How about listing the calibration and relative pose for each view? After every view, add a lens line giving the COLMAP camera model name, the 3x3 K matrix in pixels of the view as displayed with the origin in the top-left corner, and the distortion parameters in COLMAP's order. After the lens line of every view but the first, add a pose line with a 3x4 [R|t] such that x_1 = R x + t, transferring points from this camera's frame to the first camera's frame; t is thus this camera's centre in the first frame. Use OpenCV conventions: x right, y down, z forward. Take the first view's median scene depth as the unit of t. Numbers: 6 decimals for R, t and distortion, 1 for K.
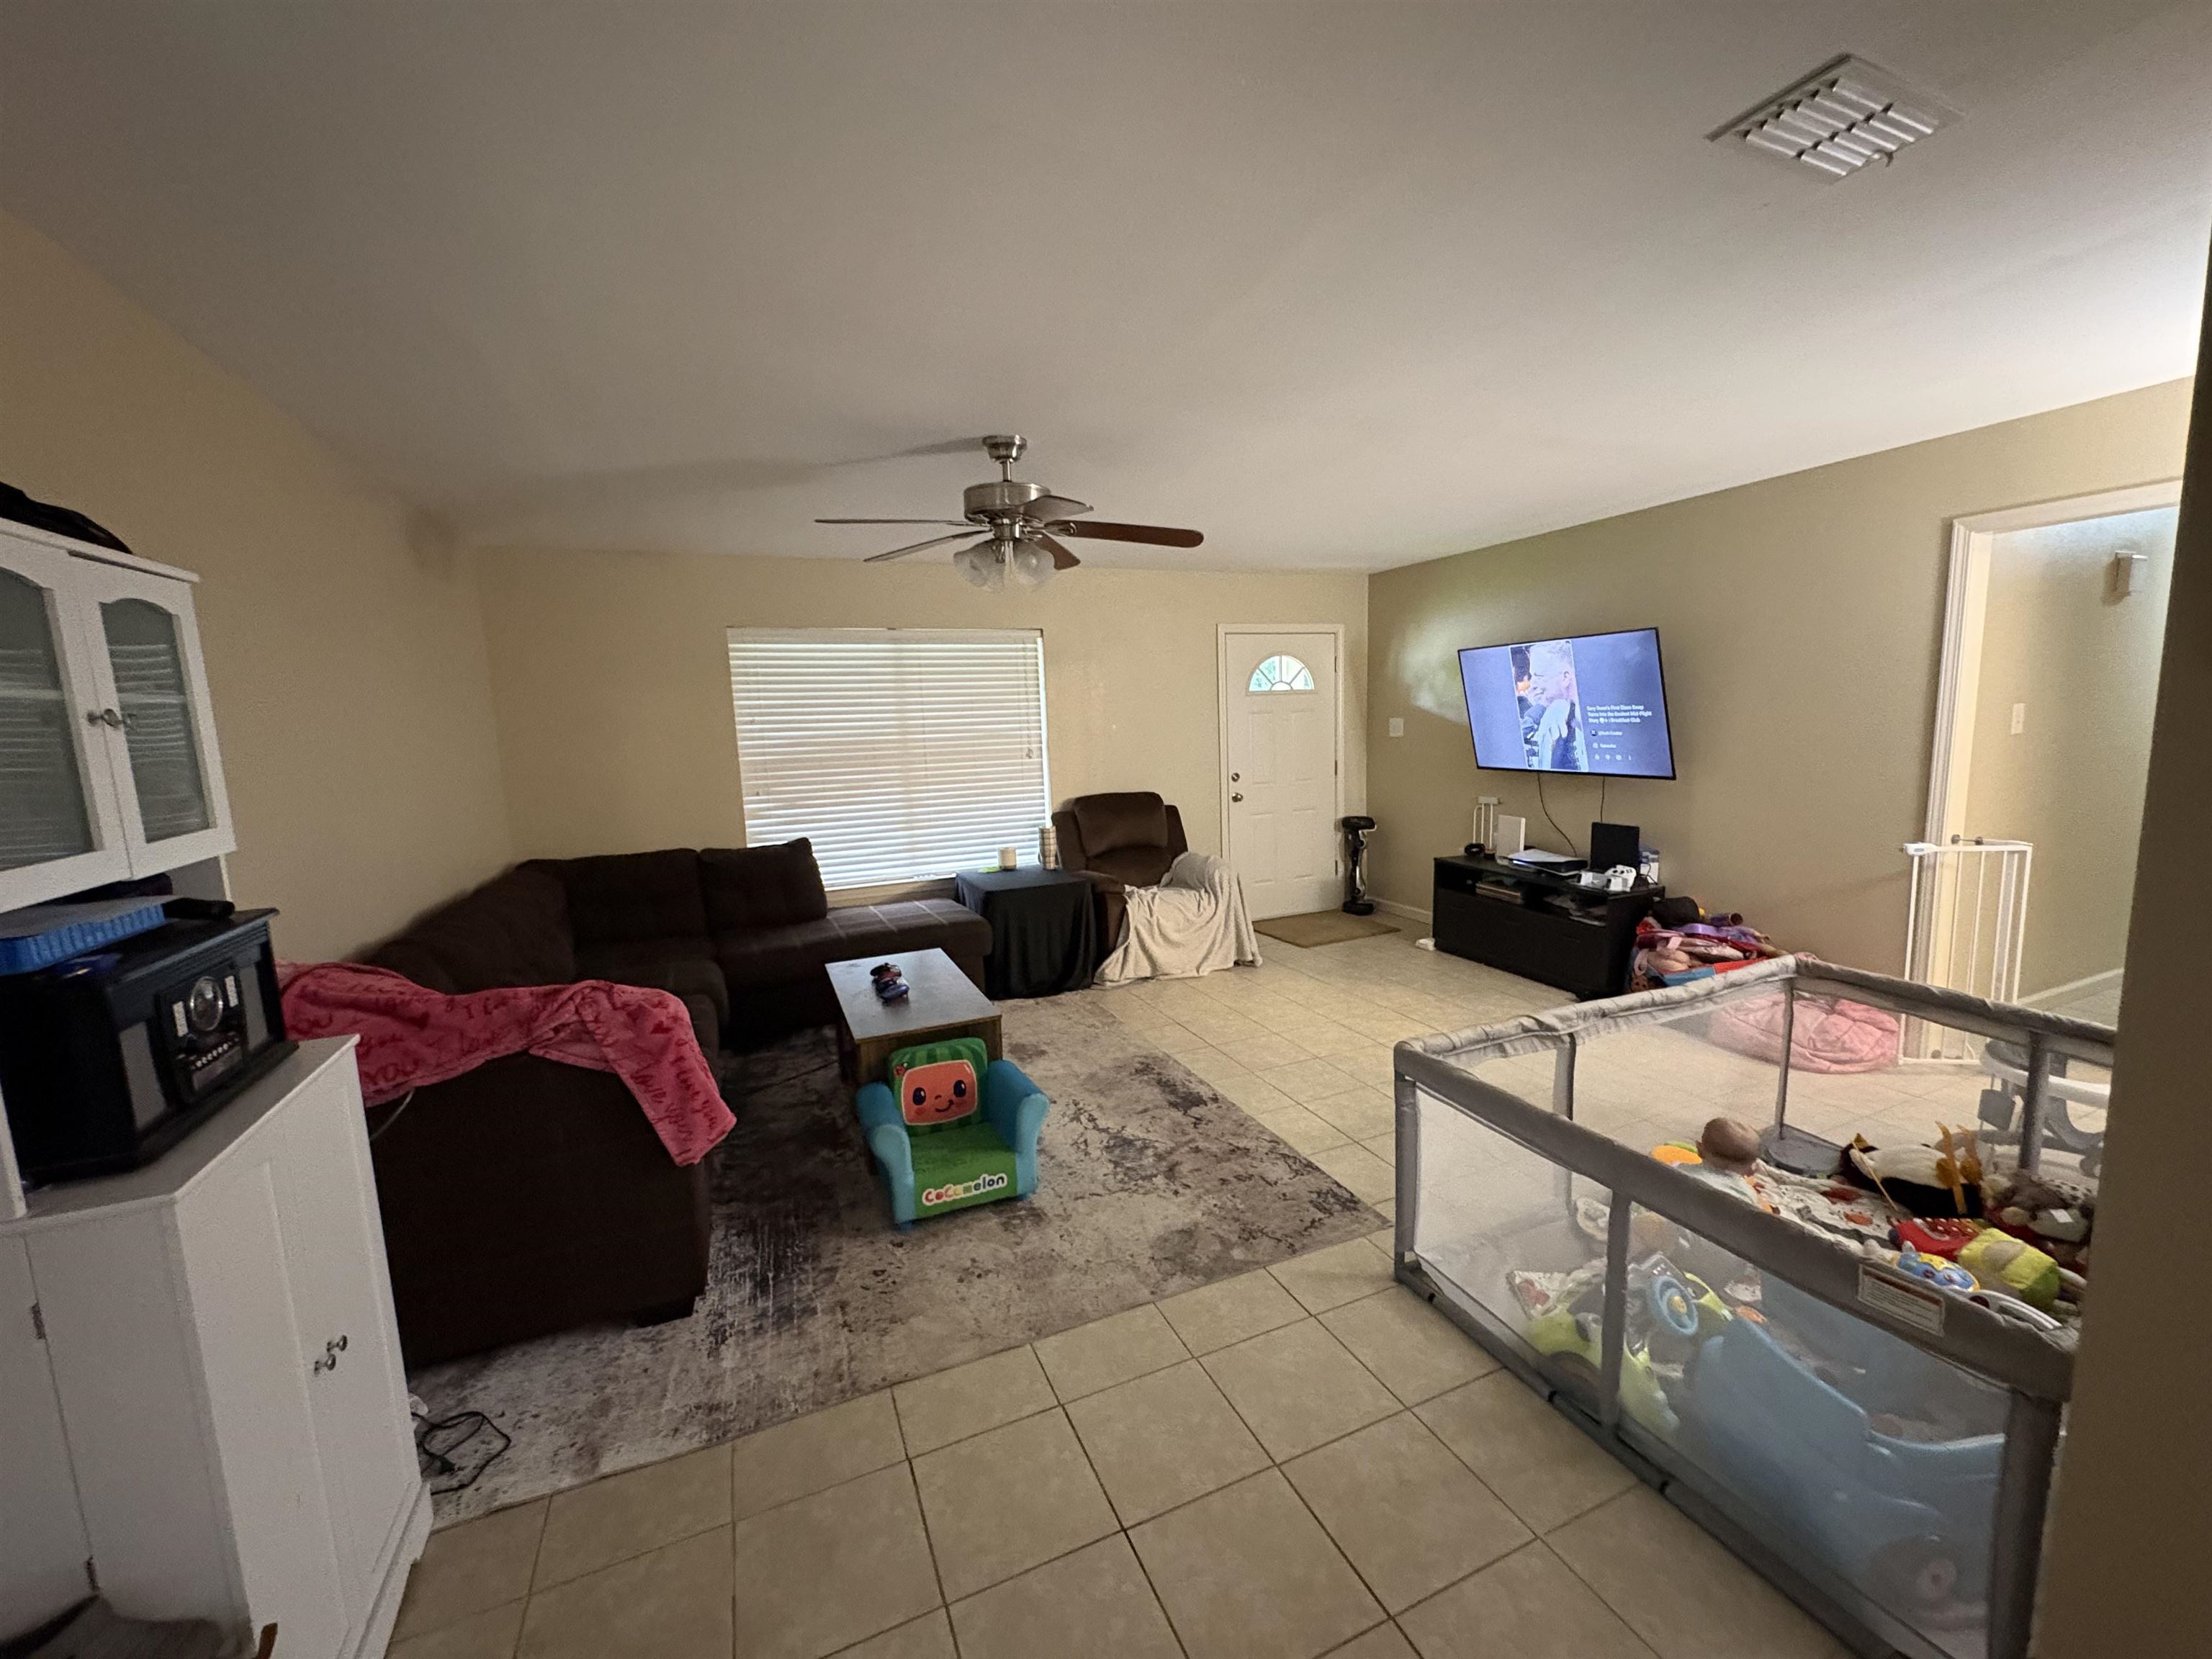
lens RADIAL K [[882.6, 0, 1109.4], [0, 882.6, 831.7], [0, 0, 1]] dist [-0.000890, 0.000086]
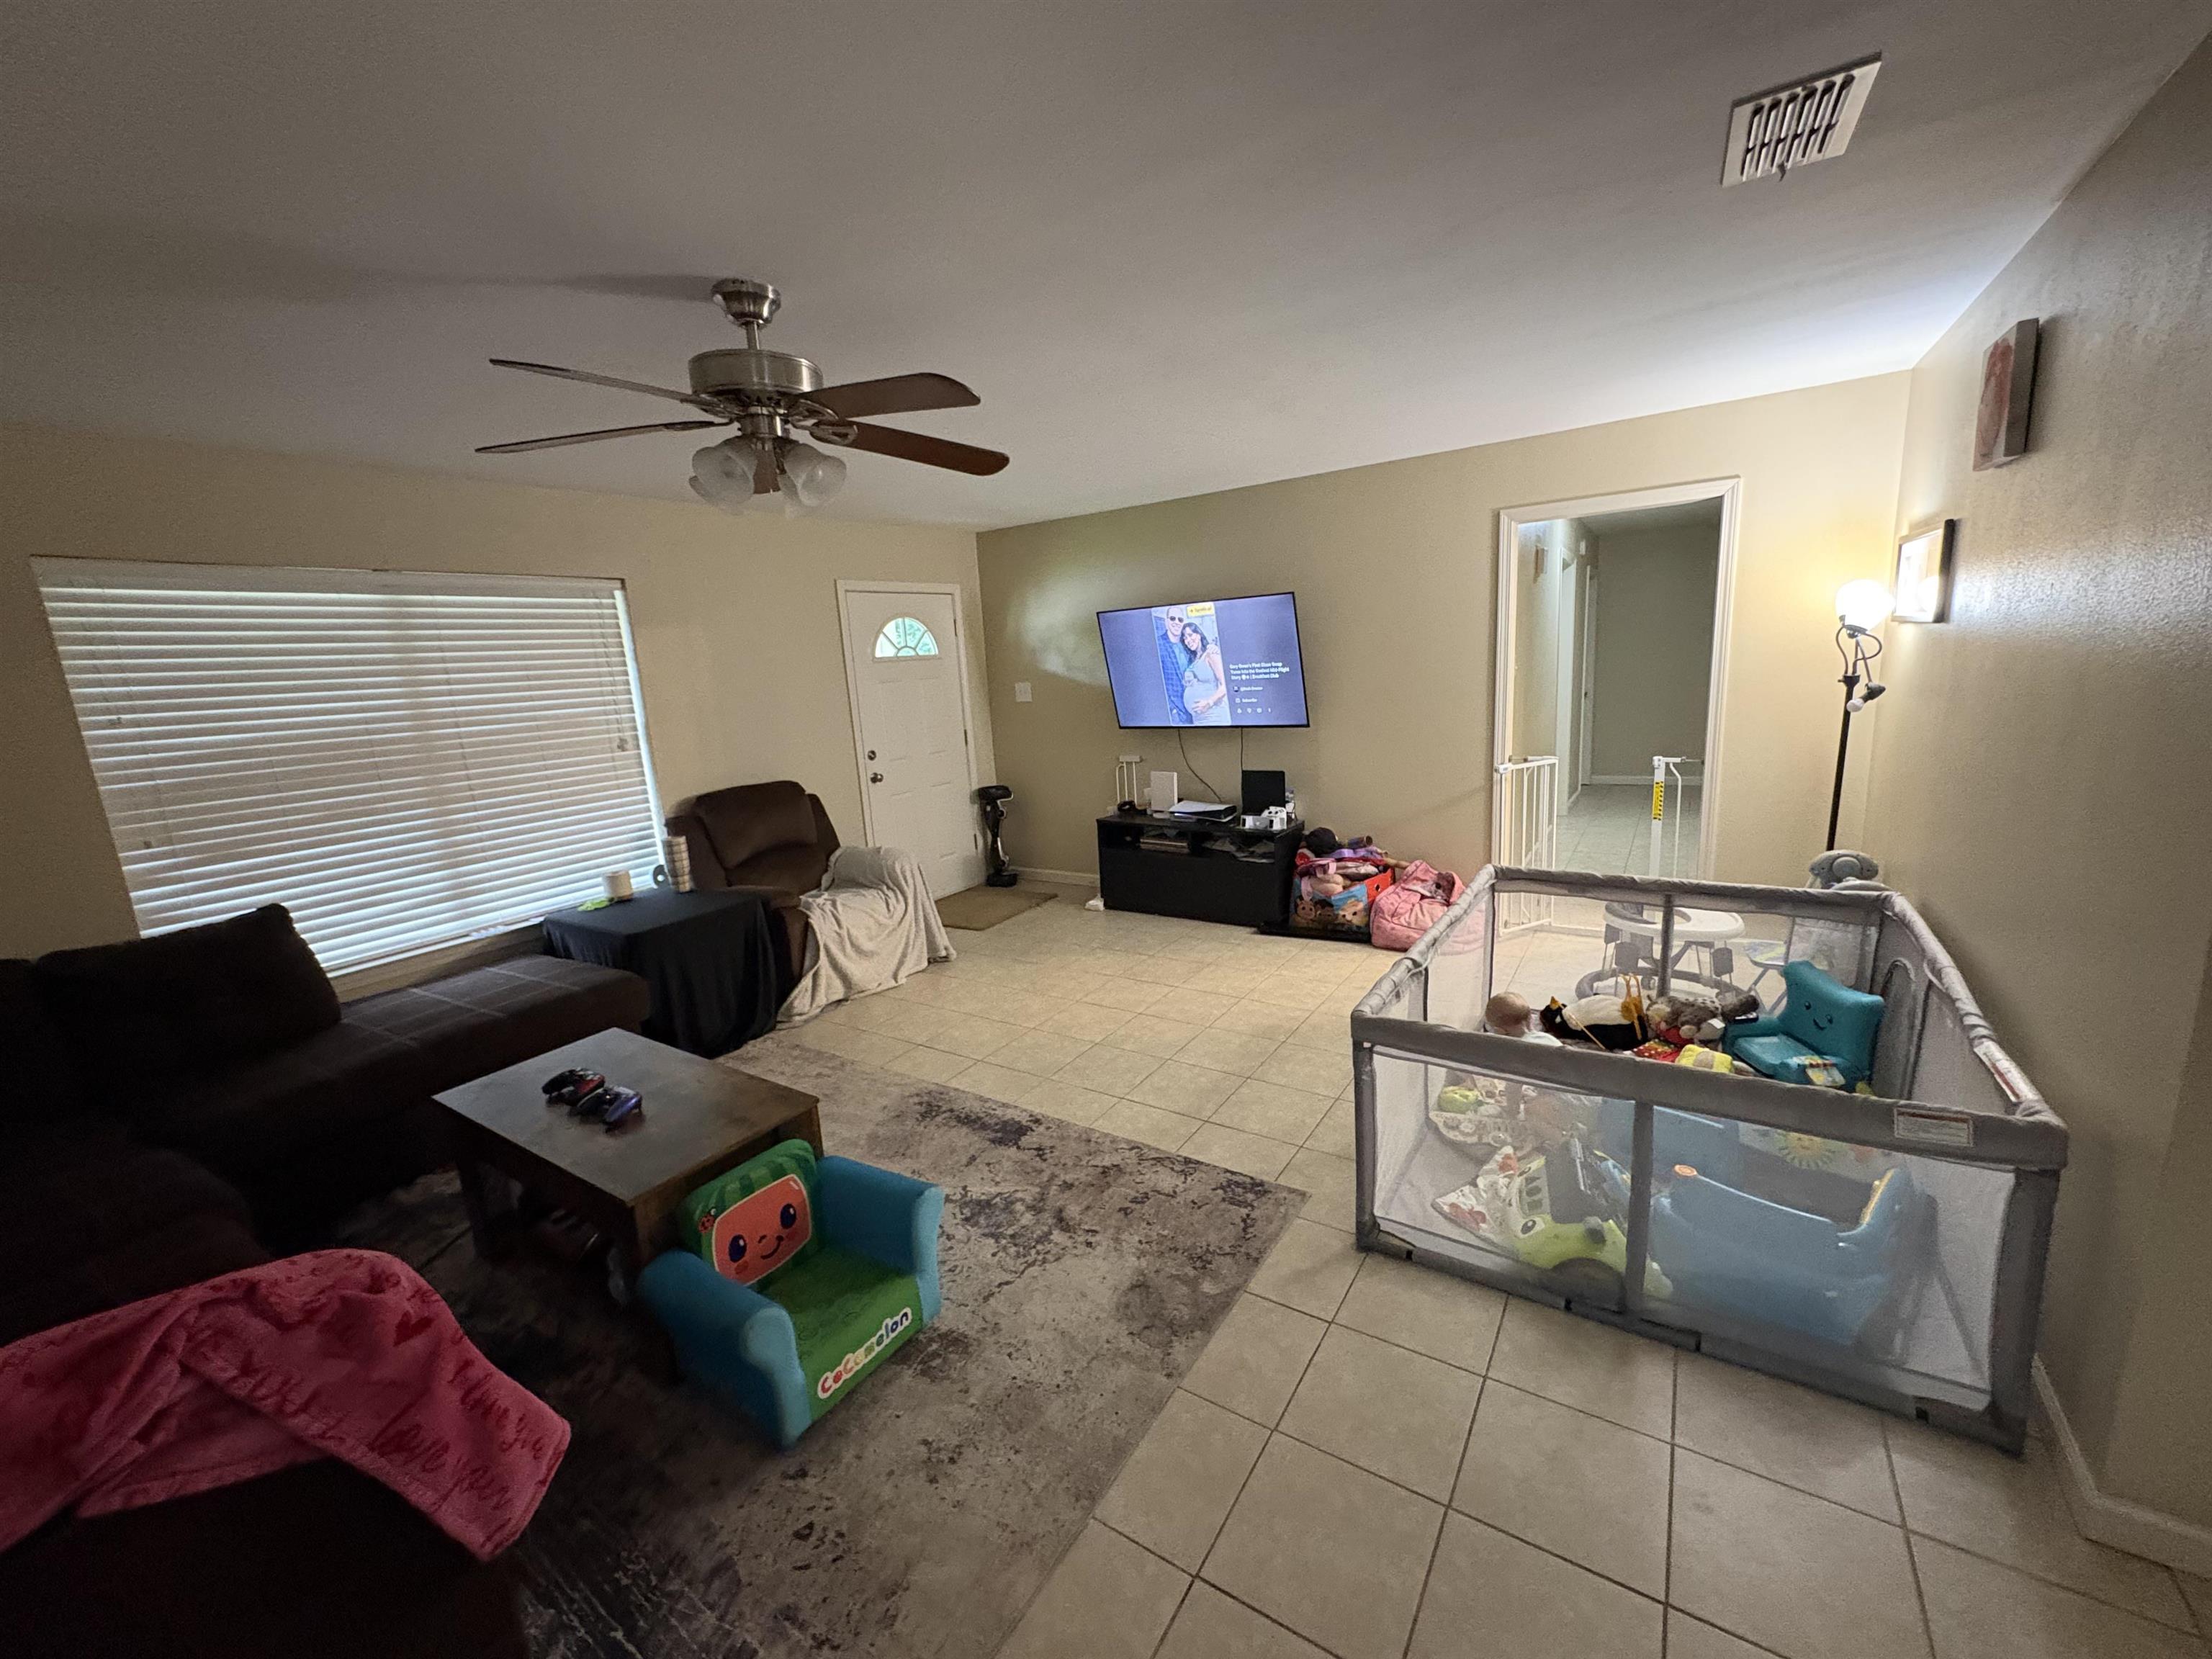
lens RADIAL K [[882.6, 0, 1111.0], [0, 882.6, 830.4], [0, 0, 1]] dist [-0.000890, 0.000086]
pose [[0.832803, -0.122522, 0.539841, -0.285121], [0.104980, 0.992458, 0.063298, -0.034356], [-0.543524, 0.003958, 0.839384, 0.245833]]
